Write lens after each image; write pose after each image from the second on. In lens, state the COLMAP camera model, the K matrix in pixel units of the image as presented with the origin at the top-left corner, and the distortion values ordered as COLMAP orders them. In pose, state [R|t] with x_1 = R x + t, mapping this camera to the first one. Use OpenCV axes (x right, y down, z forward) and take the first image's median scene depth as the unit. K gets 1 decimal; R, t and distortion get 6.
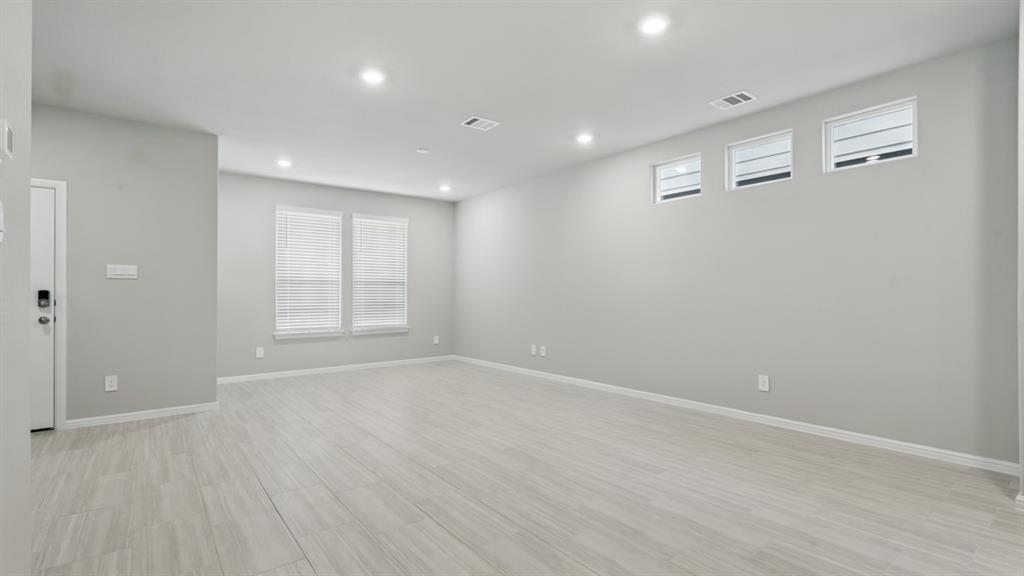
lens RADIAL K [[463.7, 0, 516.6], [0, 463.7, 288.7], [0, 0, 1]] dist [0.002078, 0.000128]
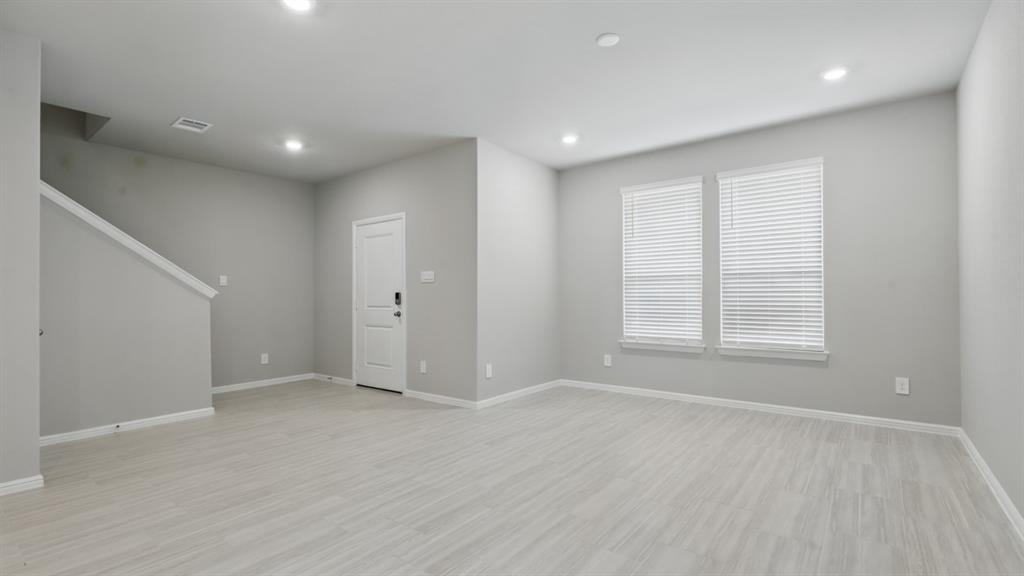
lens RADIAL K [[463.7, 0, 516.6], [0, 463.7, 288.7], [0, 0, 1]] dist [0.002078, 0.000128]
pose [[0.243222, -0.015474, -0.969847, 0.388933], [0.017645, 0.999778, -0.011526, 0.013122], [0.969810, -0.014310, 0.243442, 0.932037]]
